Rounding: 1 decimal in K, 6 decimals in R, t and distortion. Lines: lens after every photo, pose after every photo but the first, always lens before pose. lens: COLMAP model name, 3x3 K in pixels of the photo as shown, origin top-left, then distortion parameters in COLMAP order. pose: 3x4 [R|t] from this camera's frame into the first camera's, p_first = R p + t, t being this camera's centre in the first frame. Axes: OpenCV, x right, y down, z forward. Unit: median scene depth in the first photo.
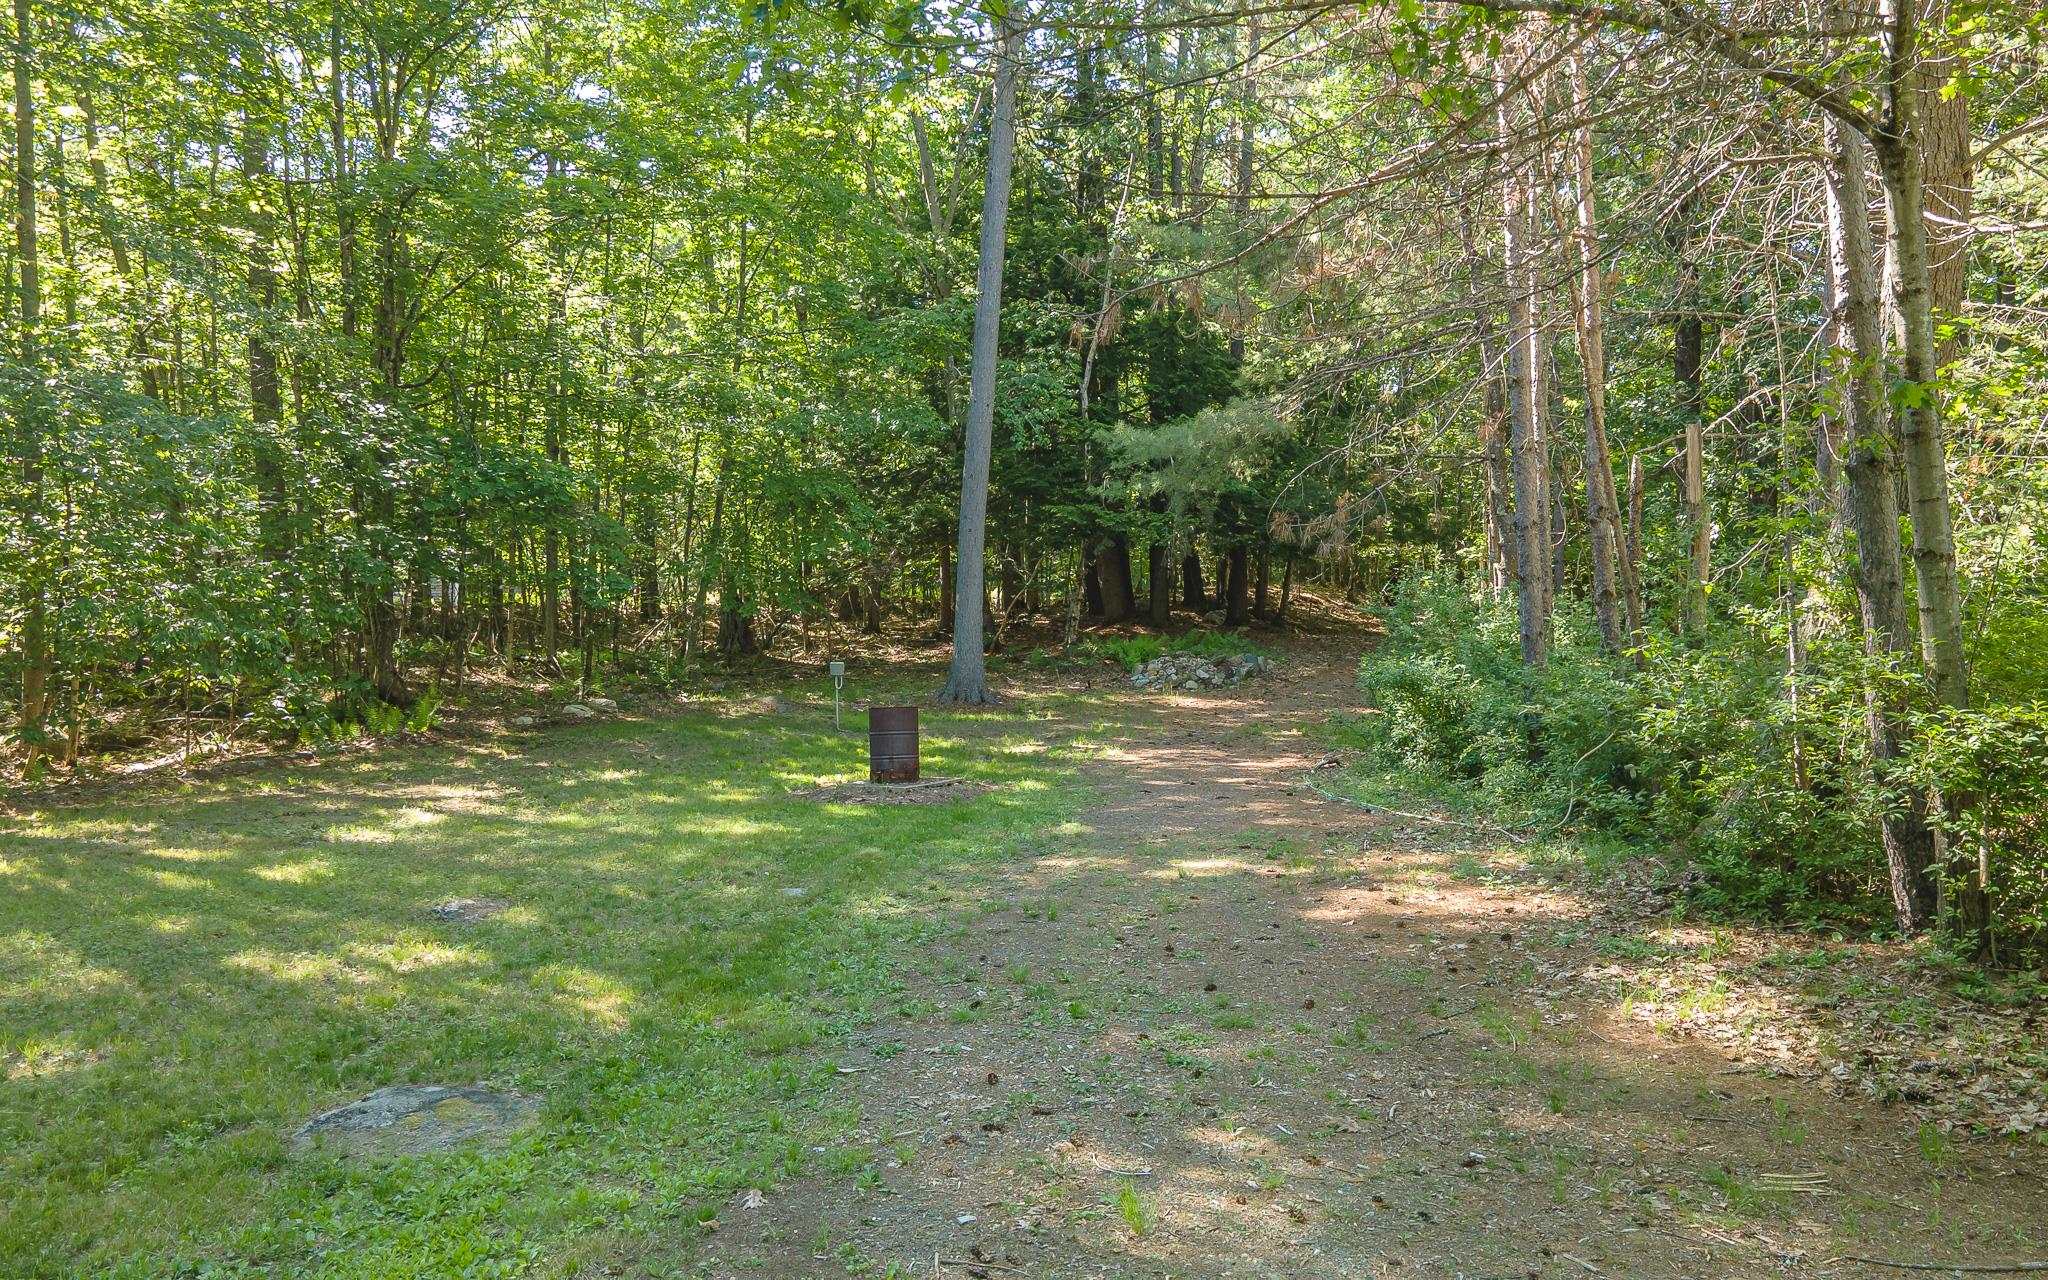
lens RADIAL K [[1430.0, 0, 1022.8], [0, 1430.0, 639.4], [0, 0, 1]] dist [-0.000412, -0.000017]
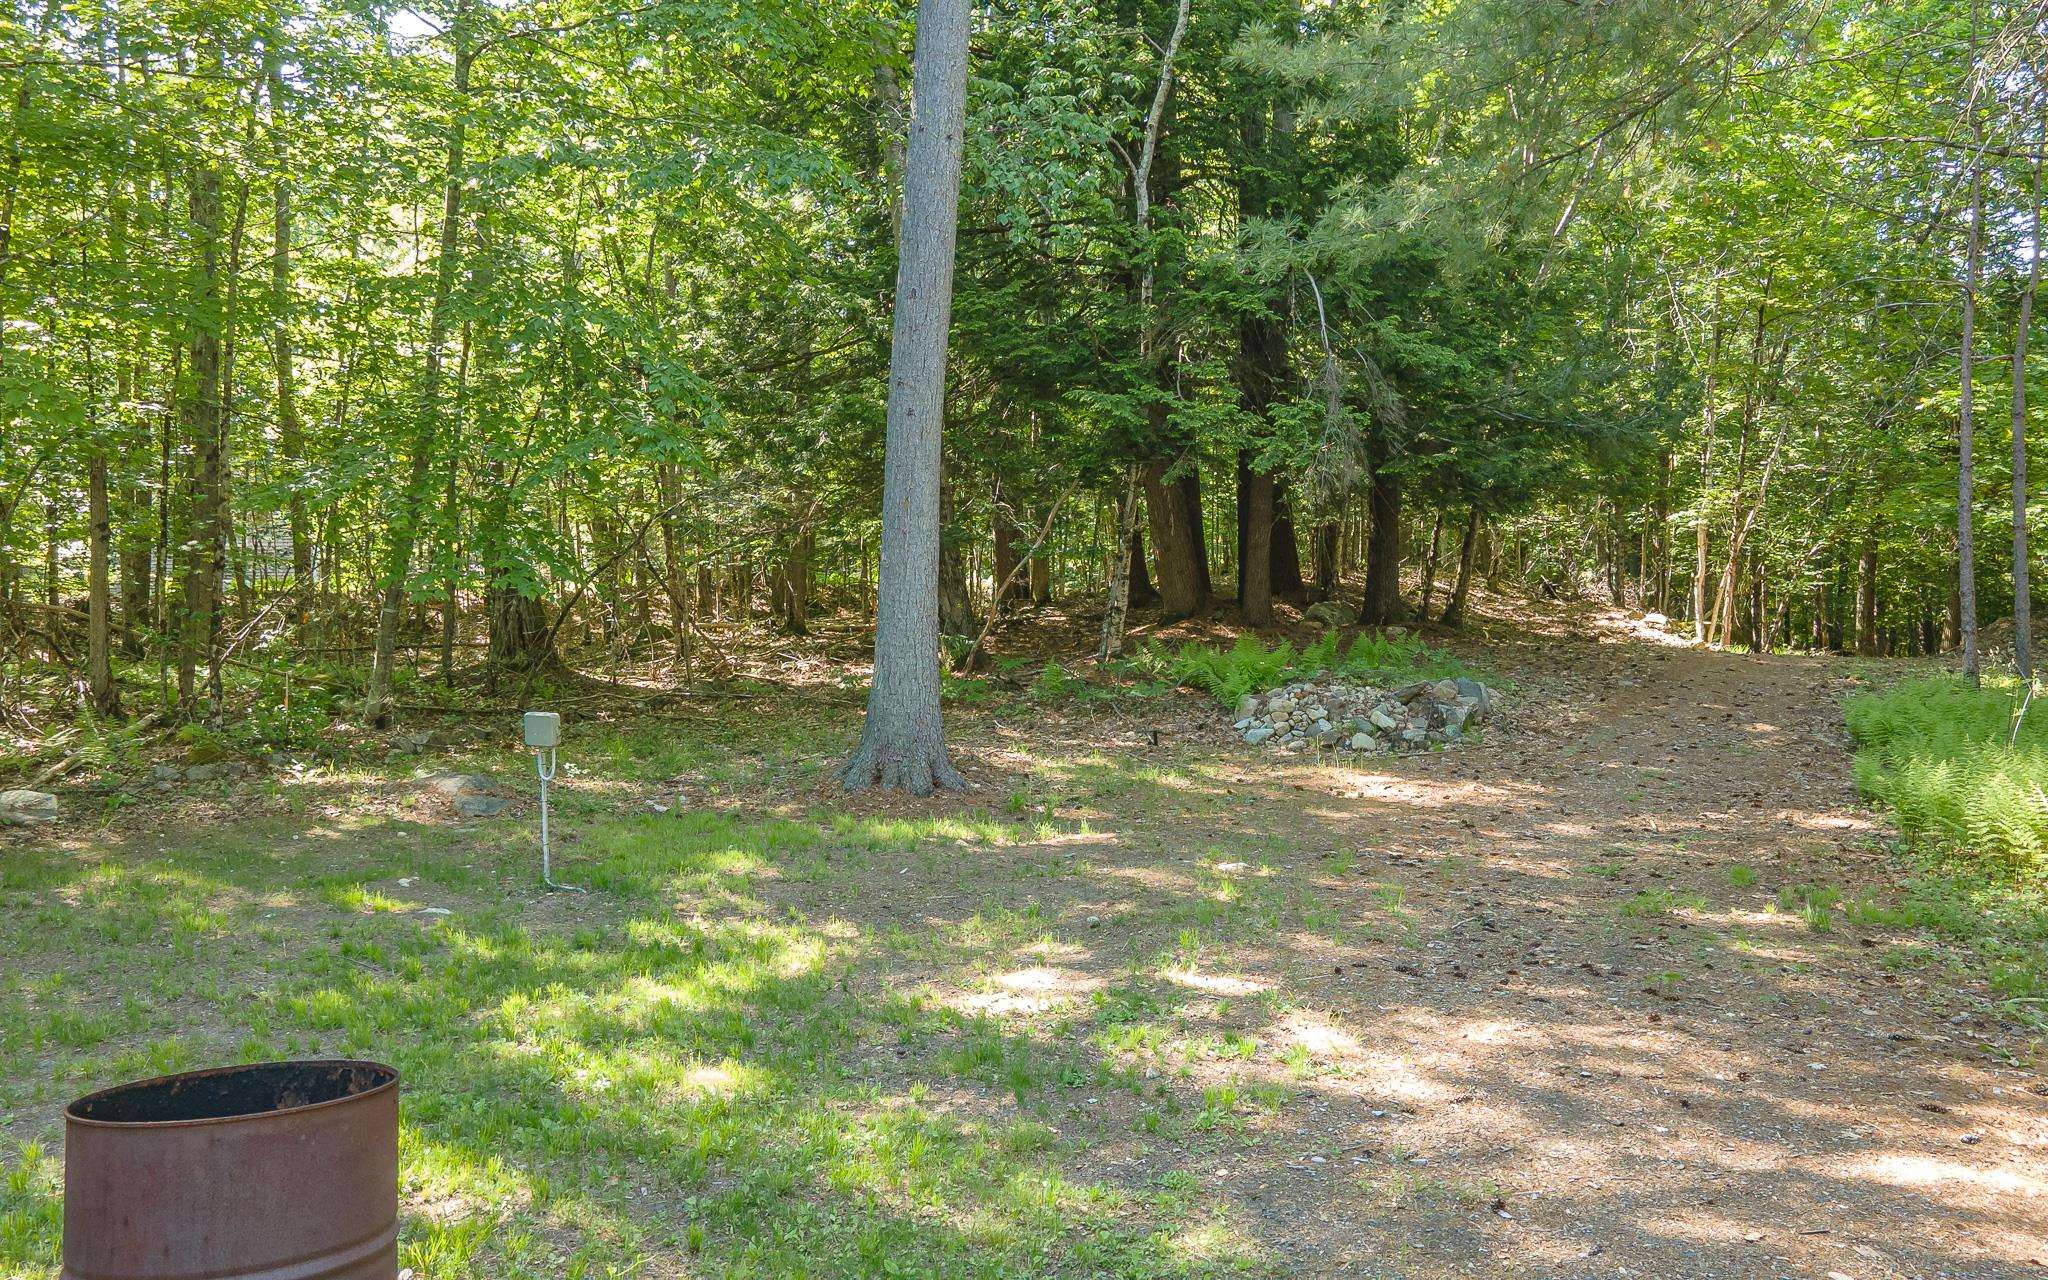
lens RADIAL K [[1430.0, 0, 1025.1], [0, 1430.0, 639.5], [0, 0, 1]] dist [-0.000412, -0.000017]
pose [[0.999992, 0.003637, -0.001526, 0.000880], [-0.003639, 0.999993, -0.000864, -0.002842], [0.001523, 0.000870, 0.999998, 0.475745]]
